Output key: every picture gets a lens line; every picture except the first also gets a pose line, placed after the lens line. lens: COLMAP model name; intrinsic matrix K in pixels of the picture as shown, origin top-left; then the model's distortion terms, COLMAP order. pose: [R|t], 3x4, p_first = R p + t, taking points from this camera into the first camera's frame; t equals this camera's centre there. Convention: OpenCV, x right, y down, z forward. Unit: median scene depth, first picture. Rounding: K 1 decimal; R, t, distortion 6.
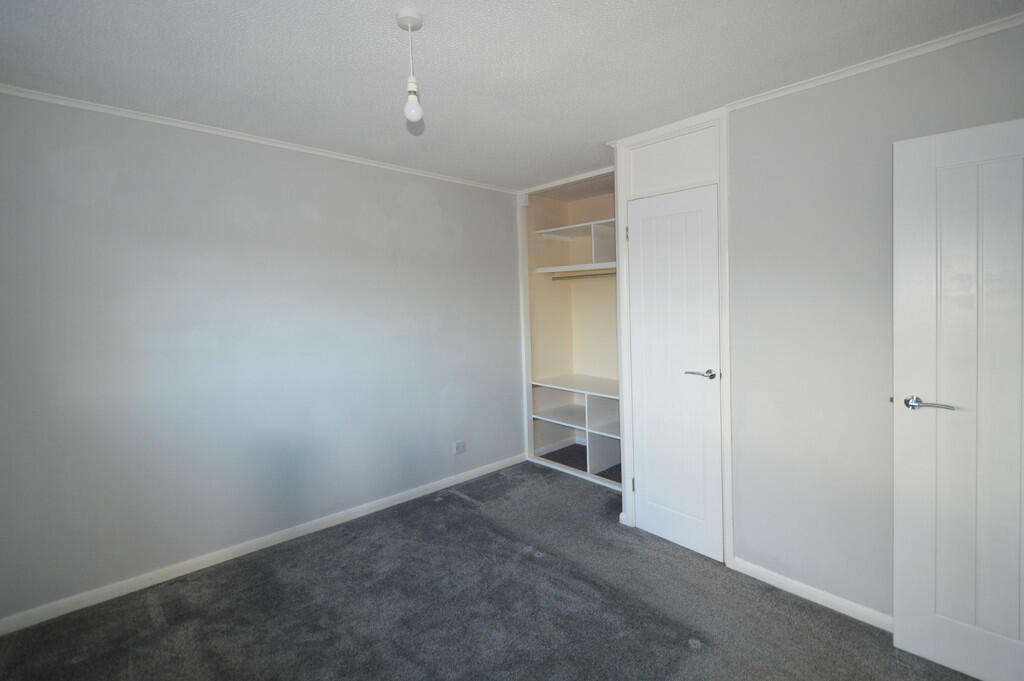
lens RADIAL K [[464.1, 0, 511.7], [0, 464.1, 322.8], [0, 0, 1]] dist [0.000803, 0.000157]
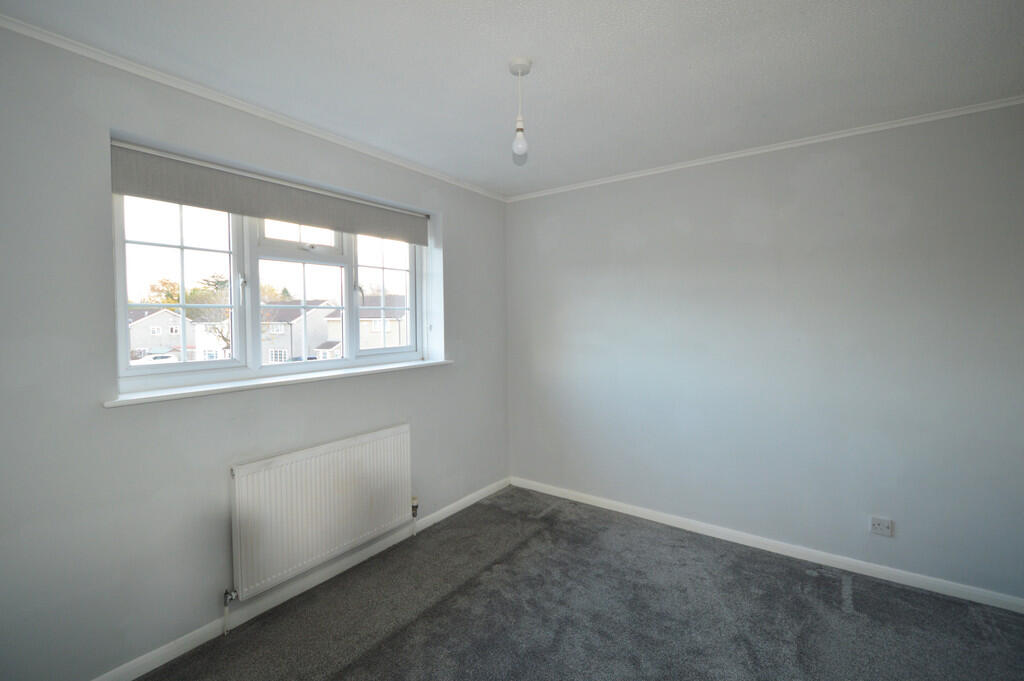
lens RADIAL K [[466.7, 0, 512.0], [0, 466.7, 340.5], [0, 0, 1]] dist [-0.000744, -0.000203]
pose [[0.214340, 0.070089, -0.974241, 0.700424], [-0.041739, 0.997168, 0.062555, -0.033761], [0.975867, 0.027256, 0.216658, 0.550535]]
